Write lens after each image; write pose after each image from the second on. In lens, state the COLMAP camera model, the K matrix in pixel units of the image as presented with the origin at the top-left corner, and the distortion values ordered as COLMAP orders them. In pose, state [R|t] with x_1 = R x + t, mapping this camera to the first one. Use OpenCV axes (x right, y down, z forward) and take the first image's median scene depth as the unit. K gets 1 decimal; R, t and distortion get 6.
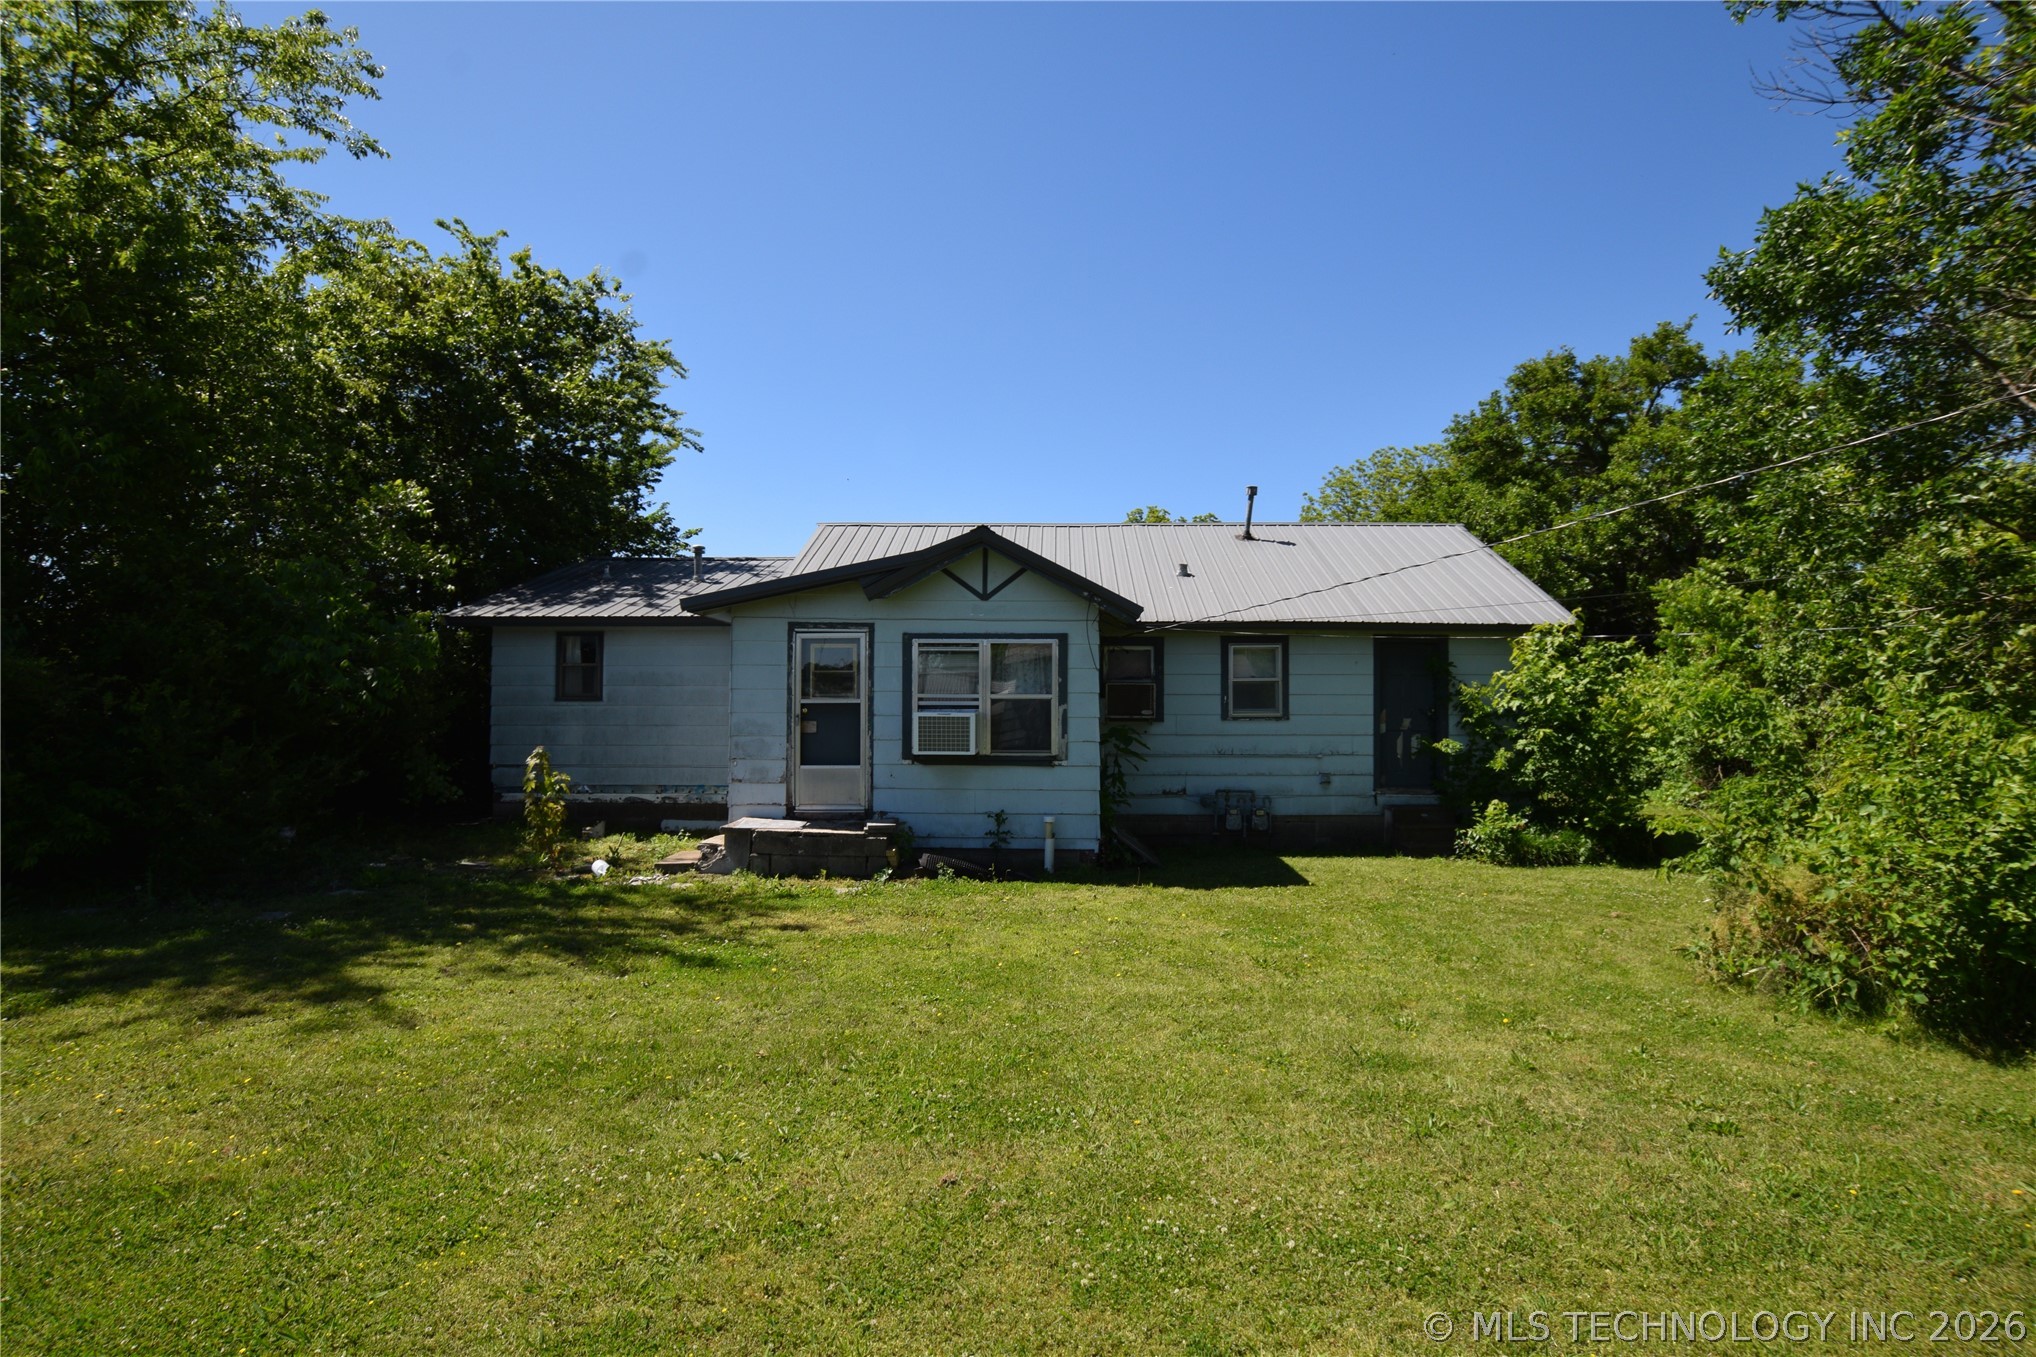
lens RADIAL K [[1019.6, 0, 1030.9], [0, 1019.6, 687.3], [0, 0, 1]] dist [-0.001636, -0.000028]
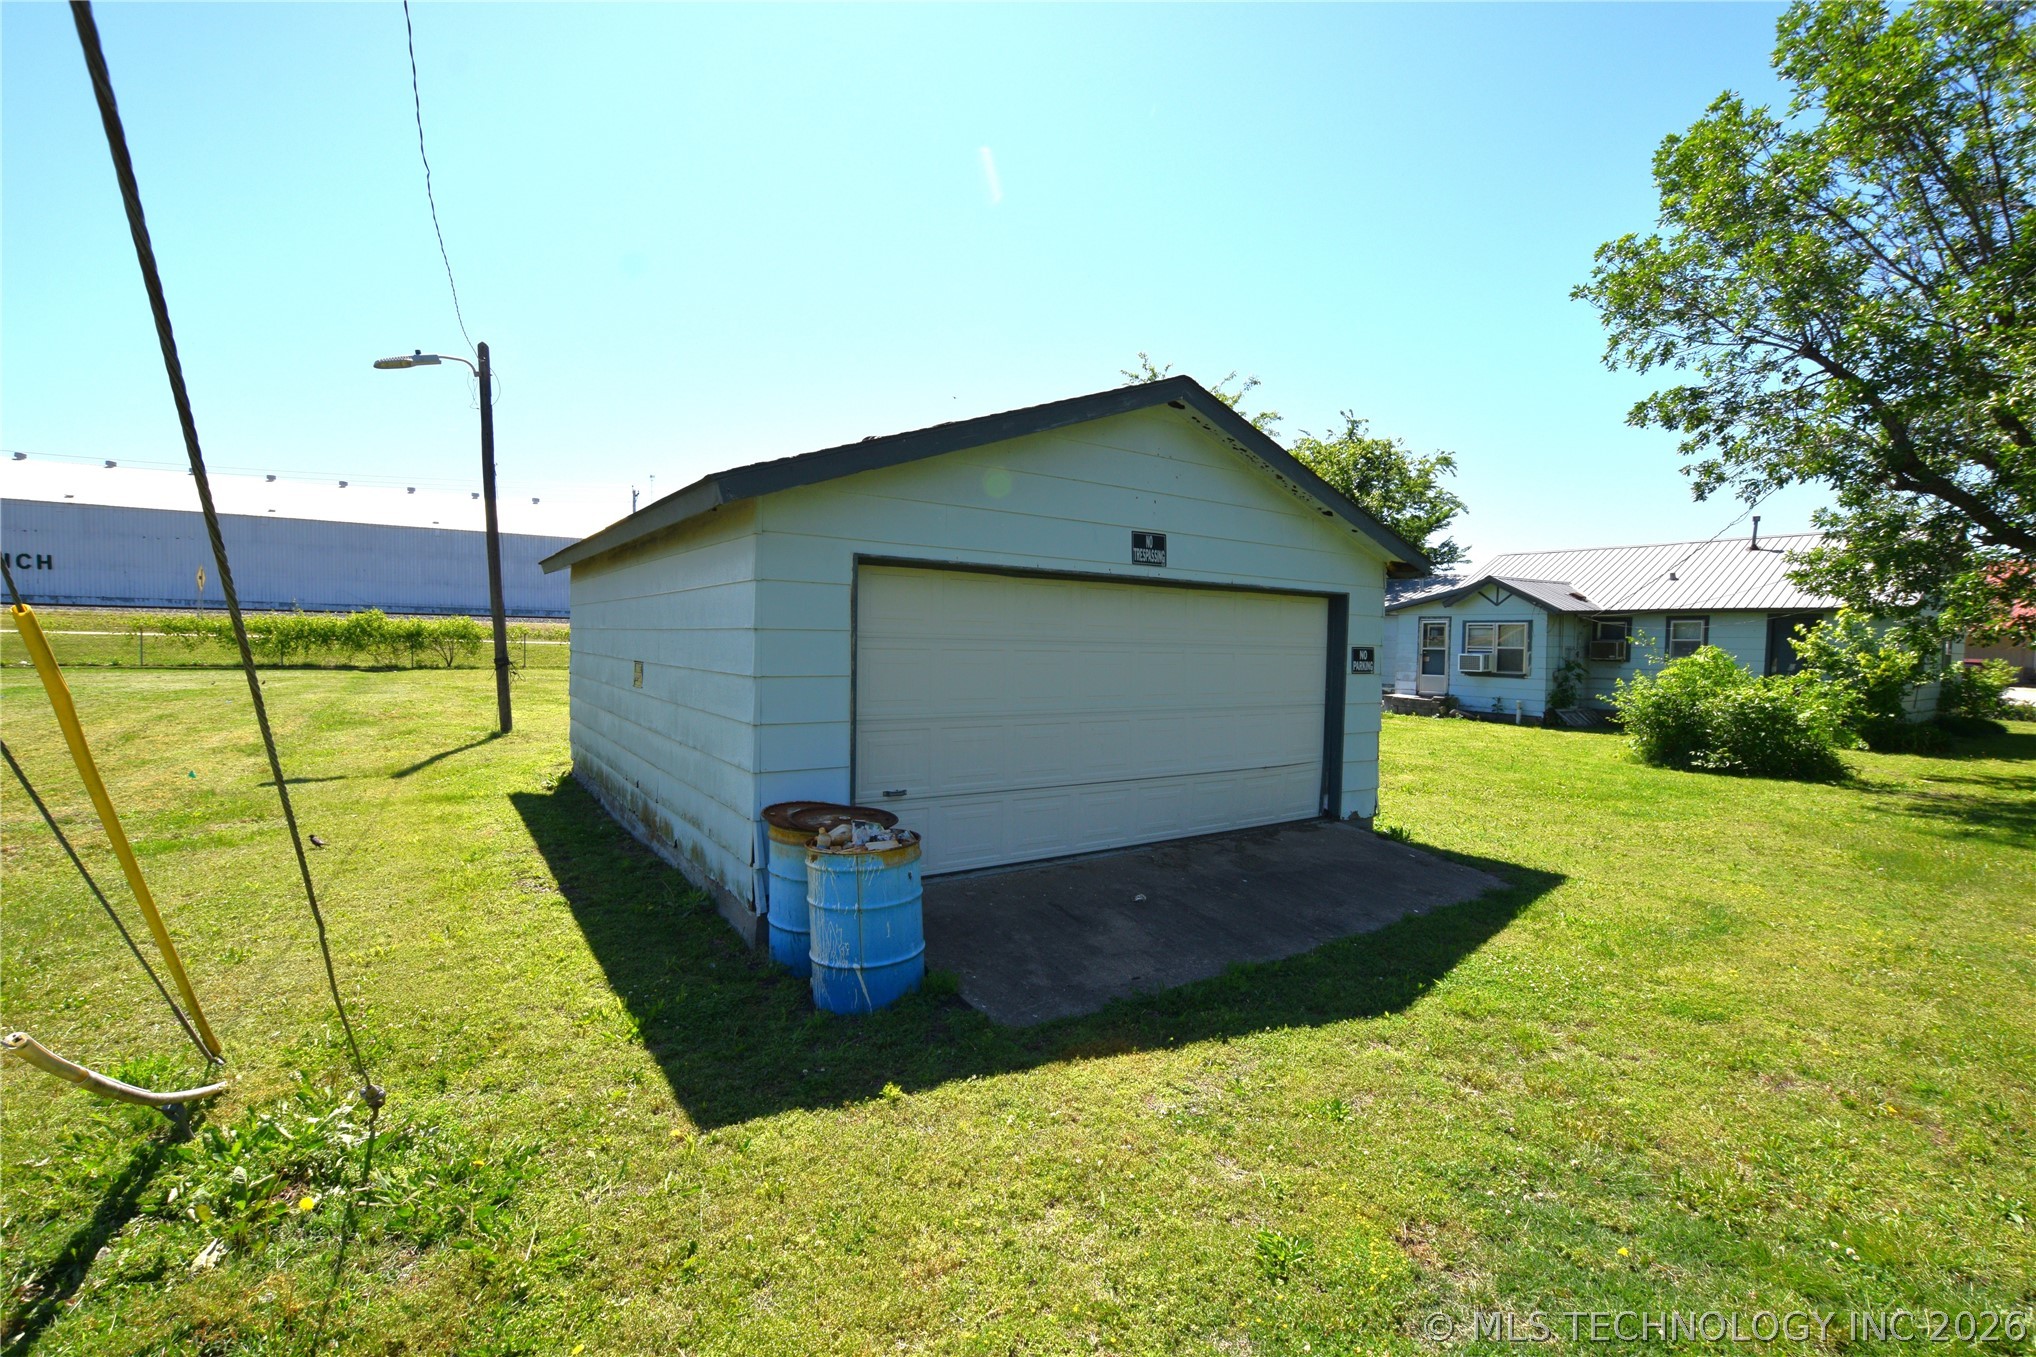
lens RADIAL K [[895.7, 0, 1052.8], [0, 895.7, 710.2], [0, 0, 1]] dist [-0.031946, 0.005224]
pose [[0.605516, 0.065312, -0.793148, 0.817162], [0.003492, 0.996399, 0.084714, -0.019967], [0.795825, -0.054066, 0.603108, -0.878499]]
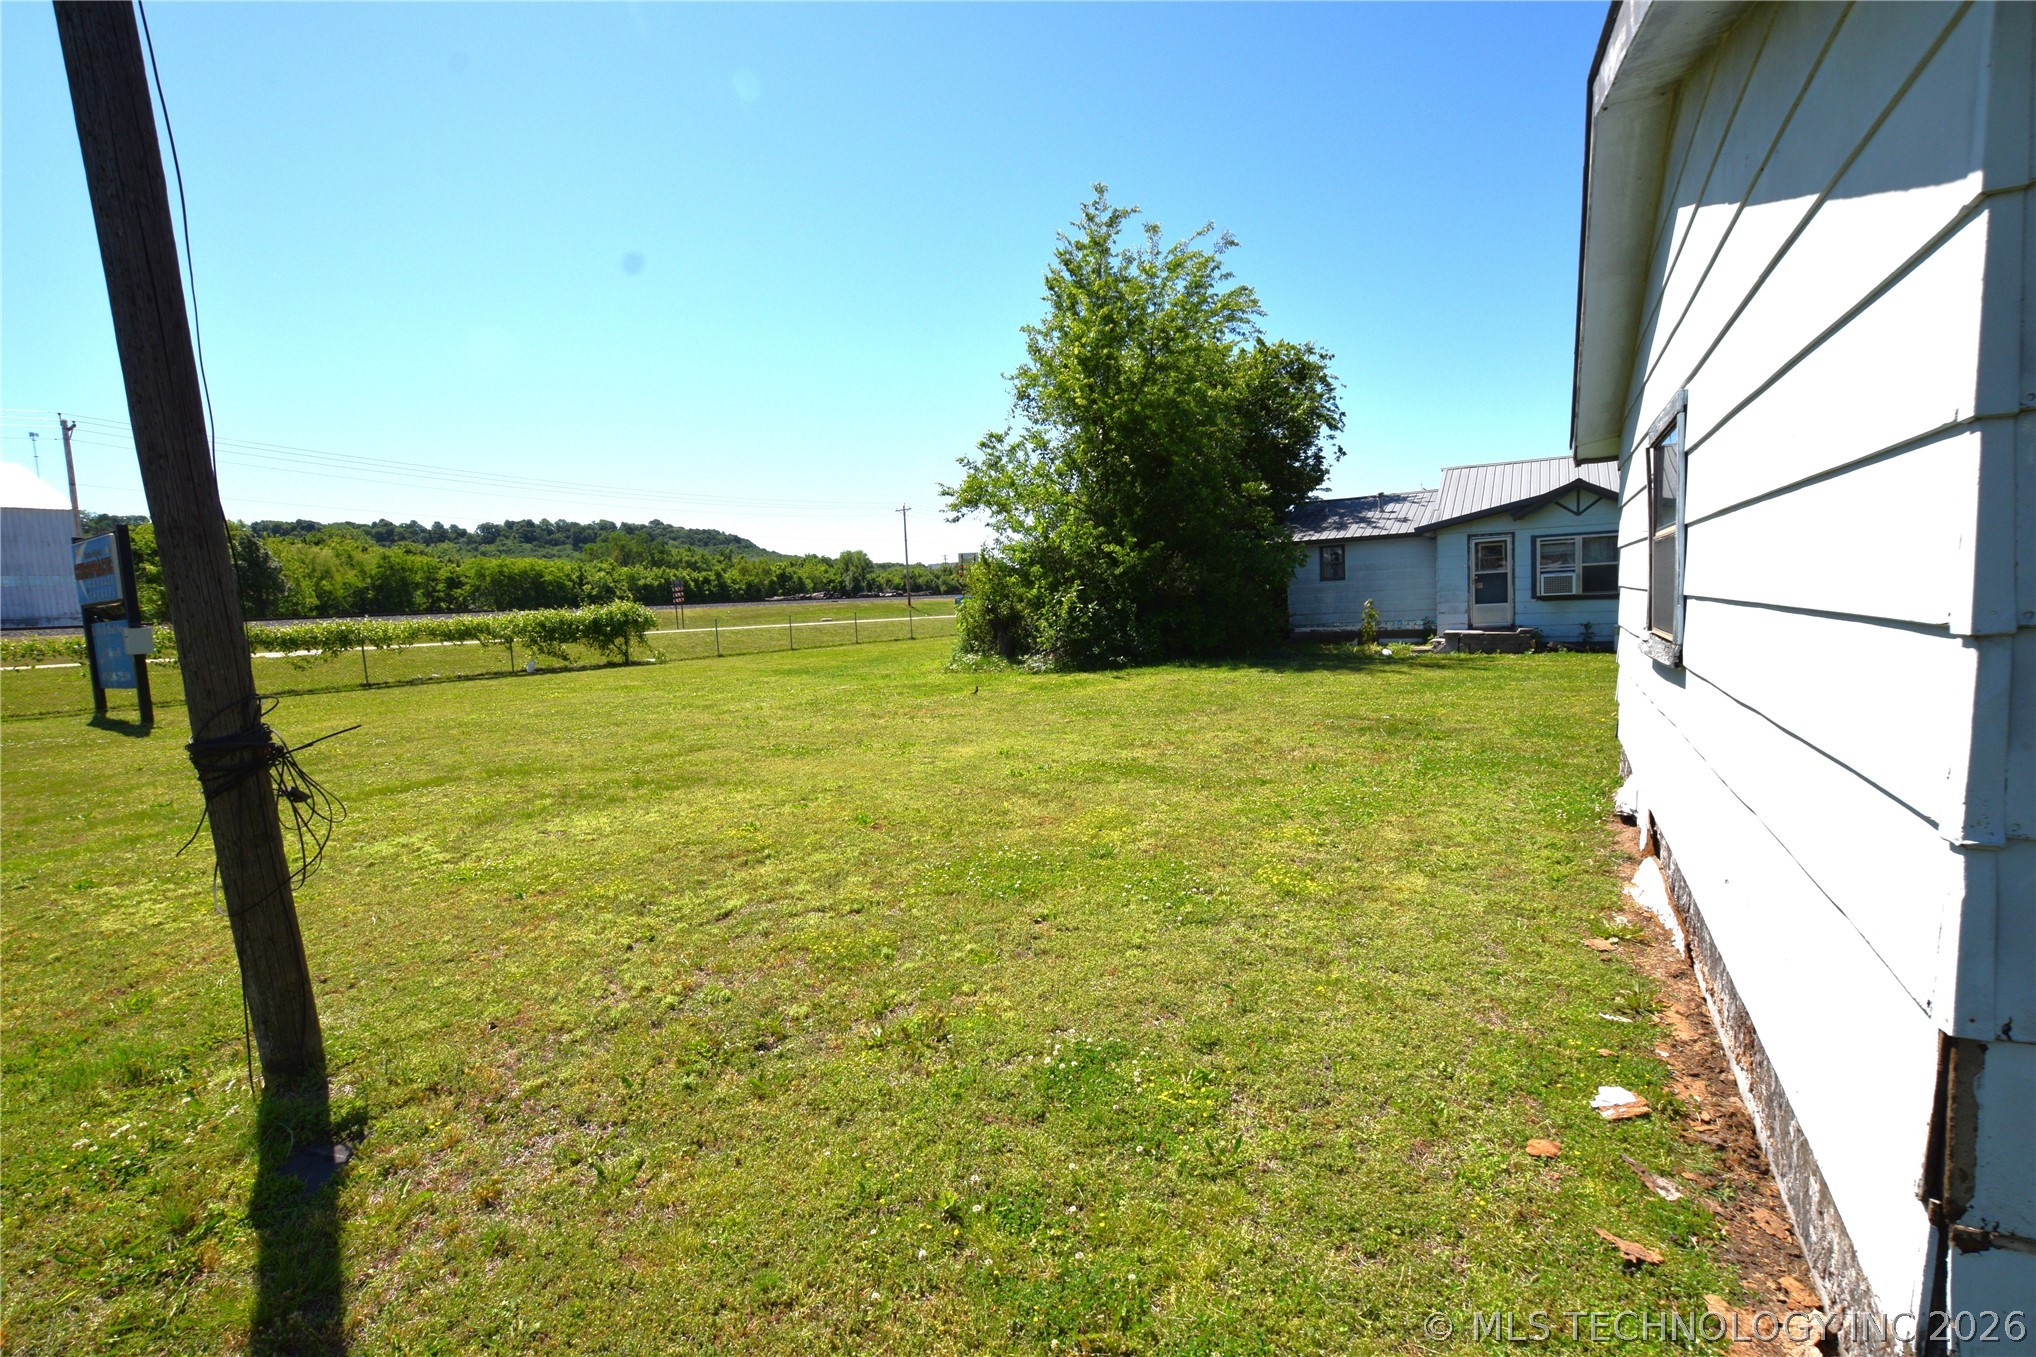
lens RADIAL K [[895.7, 0, 1026.2], [0, 895.7, 685.0], [0, 0, 1]] dist [-0.031946, 0.005224]
pose [[0.873407, -0.003373, -0.486979, -0.123892], [0.065187, 0.991787, 0.110045, -0.016034], [0.482608, -0.127859, 0.866453, -0.874900]]
